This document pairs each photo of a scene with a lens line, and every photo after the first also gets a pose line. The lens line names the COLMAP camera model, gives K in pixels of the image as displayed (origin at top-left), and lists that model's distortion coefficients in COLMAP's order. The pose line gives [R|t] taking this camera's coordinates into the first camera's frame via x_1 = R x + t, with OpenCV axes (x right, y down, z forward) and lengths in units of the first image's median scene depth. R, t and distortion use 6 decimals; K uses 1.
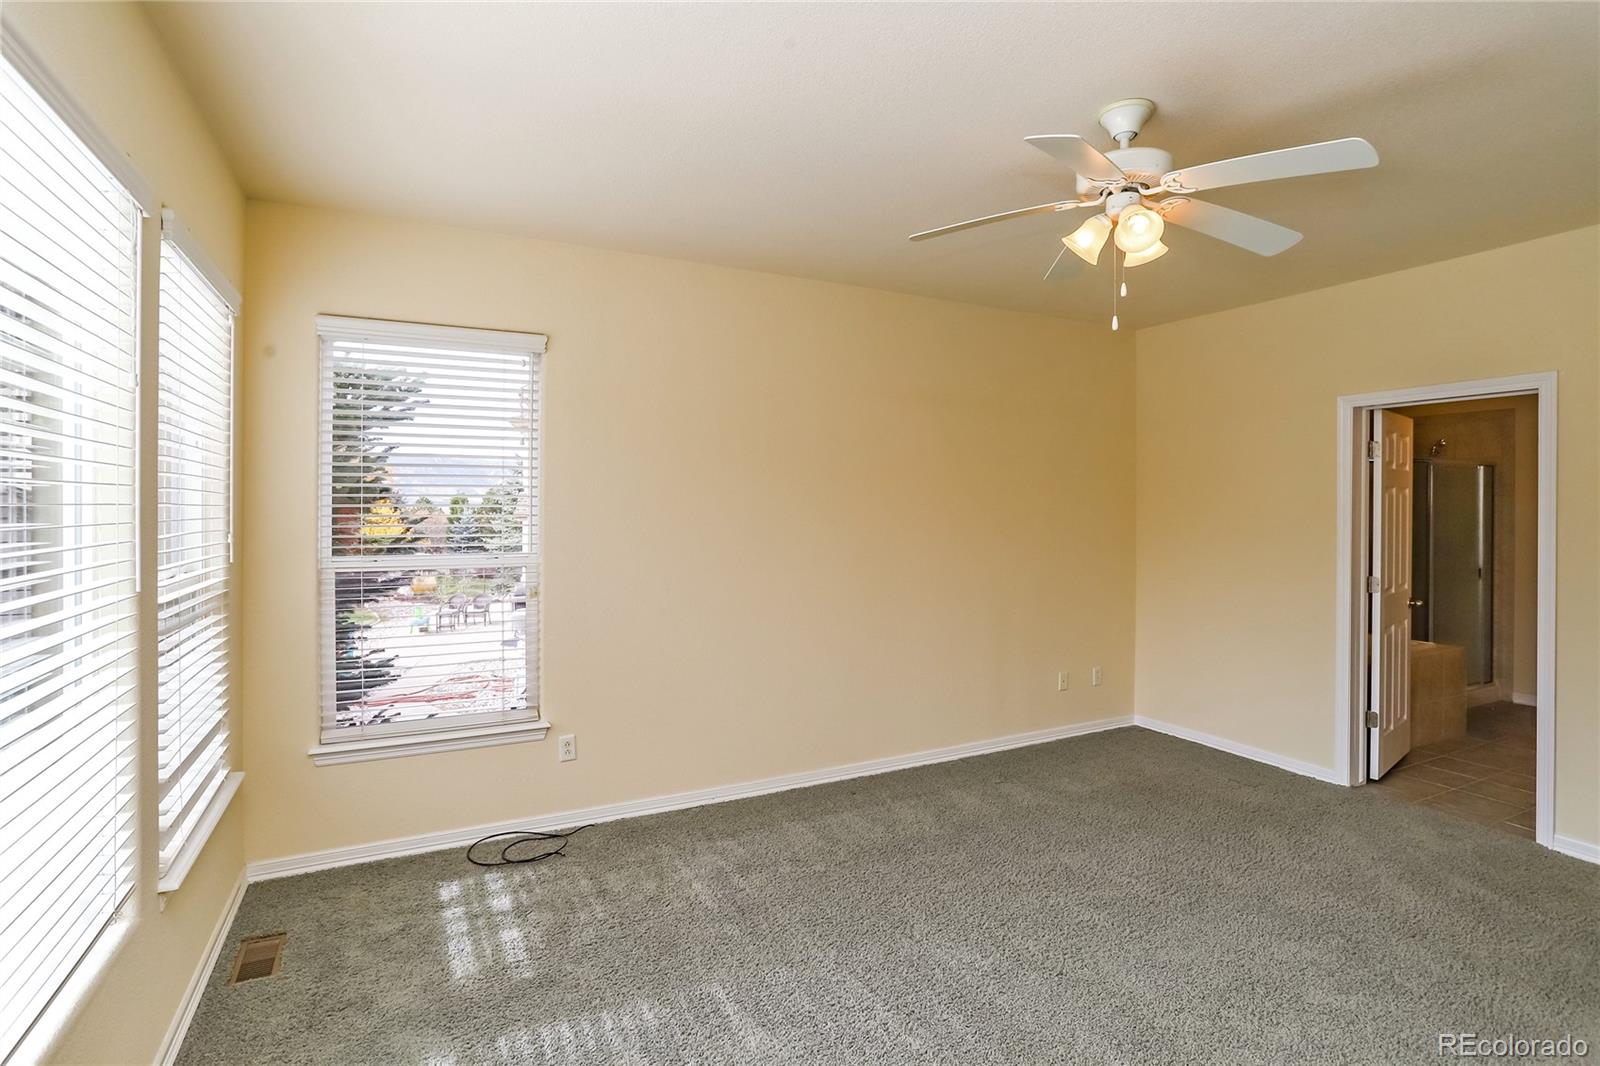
lens RADIAL K [[795.3, 0, 808.1], [0, 795.3, 520.3], [0, 0, 1]] dist [-0.051004, 0.023484]
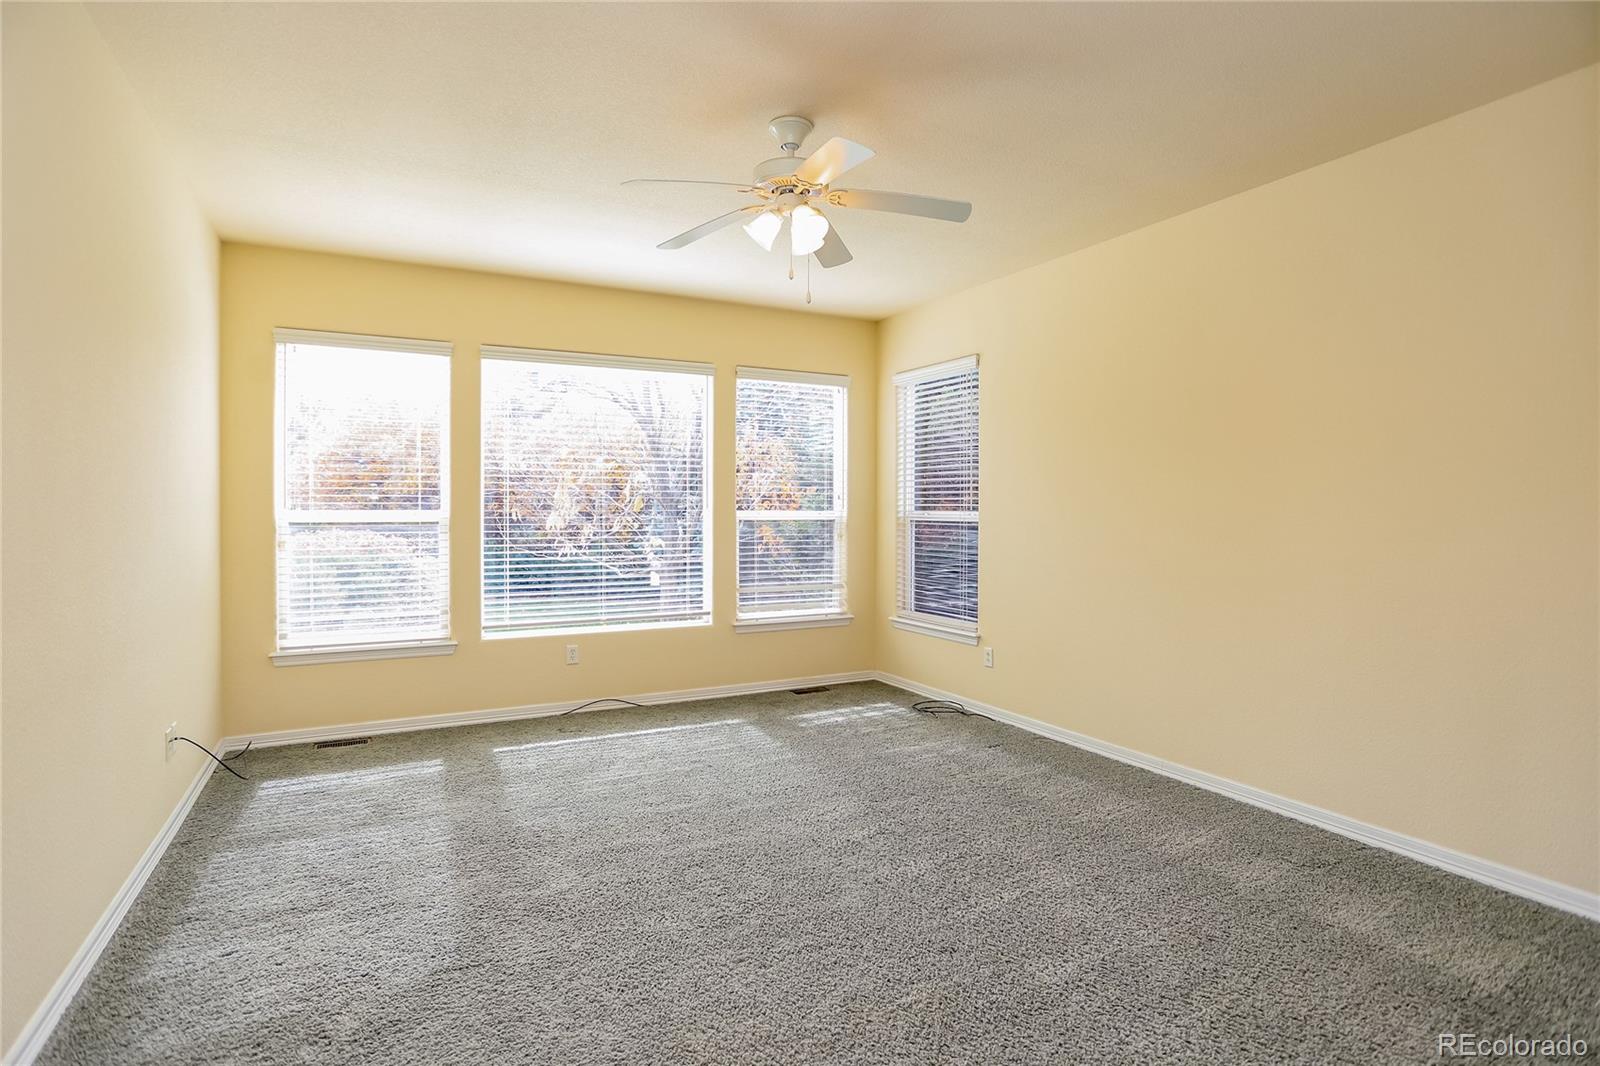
lens RADIAL K [[836.3, 0, 808.0], [0, 836.3, 519.4], [0, 0, 1]] dist [-0.001782, 0.001039]
pose [[0.017506, 0.023950, -0.999560, 1.253938], [-0.006188, 0.999697, 0.023845, 0.015124], [0.999828, 0.005768, 0.017649, 0.717140]]
